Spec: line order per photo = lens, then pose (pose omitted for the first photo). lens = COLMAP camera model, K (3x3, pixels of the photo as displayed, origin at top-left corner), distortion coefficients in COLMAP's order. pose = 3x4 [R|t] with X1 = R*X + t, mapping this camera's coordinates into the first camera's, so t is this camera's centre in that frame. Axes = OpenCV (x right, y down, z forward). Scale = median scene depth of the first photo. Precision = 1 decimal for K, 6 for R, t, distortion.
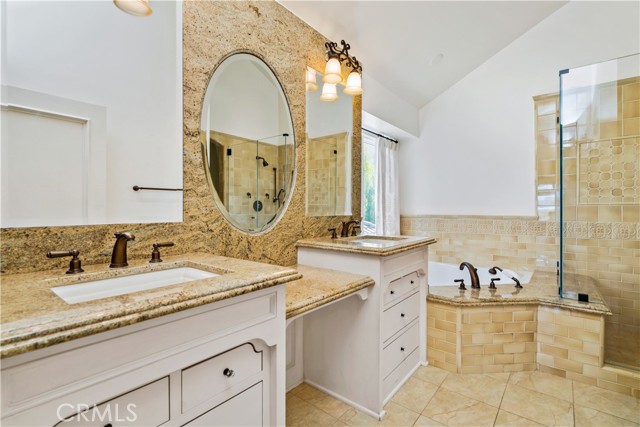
lens RADIAL K [[294.7, 0, 311.0], [0, 294.7, 212.5], [0, 0, 1]] dist [-0.030742, 0.005696]
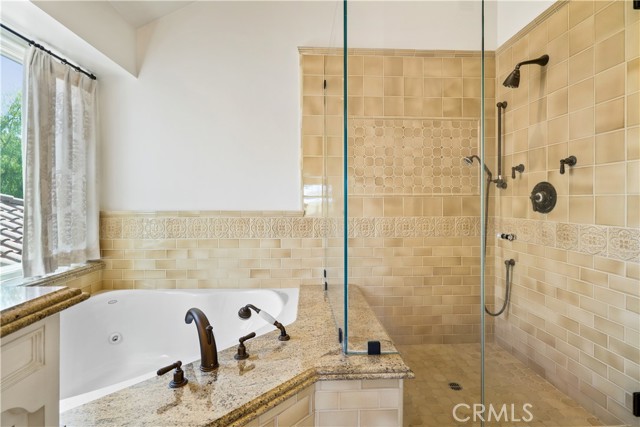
lens RADIAL K [[294.7, 0, 315.9], [0, 294.7, 207.5], [0, 0, 1]] dist [-0.030742, 0.005696]
pose [[0.736875, -0.016591, 0.675825, 0.307839], [0.006010, 0.999820, 0.017992, -0.008877], [-0.676002, -0.009196, 0.736842, 0.437272]]
